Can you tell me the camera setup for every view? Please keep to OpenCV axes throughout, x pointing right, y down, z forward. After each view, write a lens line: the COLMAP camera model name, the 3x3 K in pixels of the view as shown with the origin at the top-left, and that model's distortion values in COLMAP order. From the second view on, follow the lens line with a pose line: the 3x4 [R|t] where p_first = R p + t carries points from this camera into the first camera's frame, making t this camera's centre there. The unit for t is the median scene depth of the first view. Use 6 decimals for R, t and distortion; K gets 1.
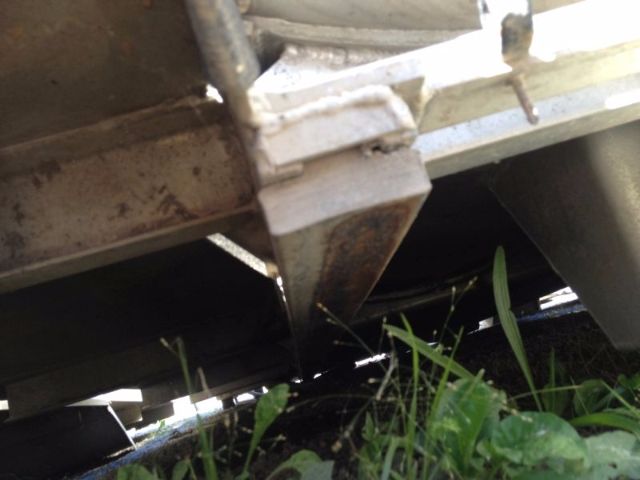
lens RADIAL K [[592.9, 0, 320.0], [0, 592.9, 240.0], [0, 0, 1]] dist [0.109739, -0.269296]
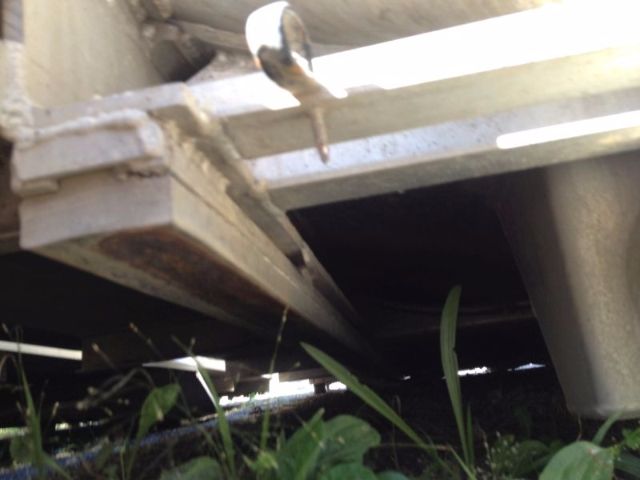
lens RADIAL K [[600.4, 0, 315.8], [0, 600.4, 240.4], [0, 0, 1]] dist [0.102032, -0.210125]
pose [[0.970450, 0.125307, -0.206214, 0.364711], [-0.122184, 0.992116, 0.027863, -0.064683], [0.208080, -0.001843, 0.978110, 0.050682]]
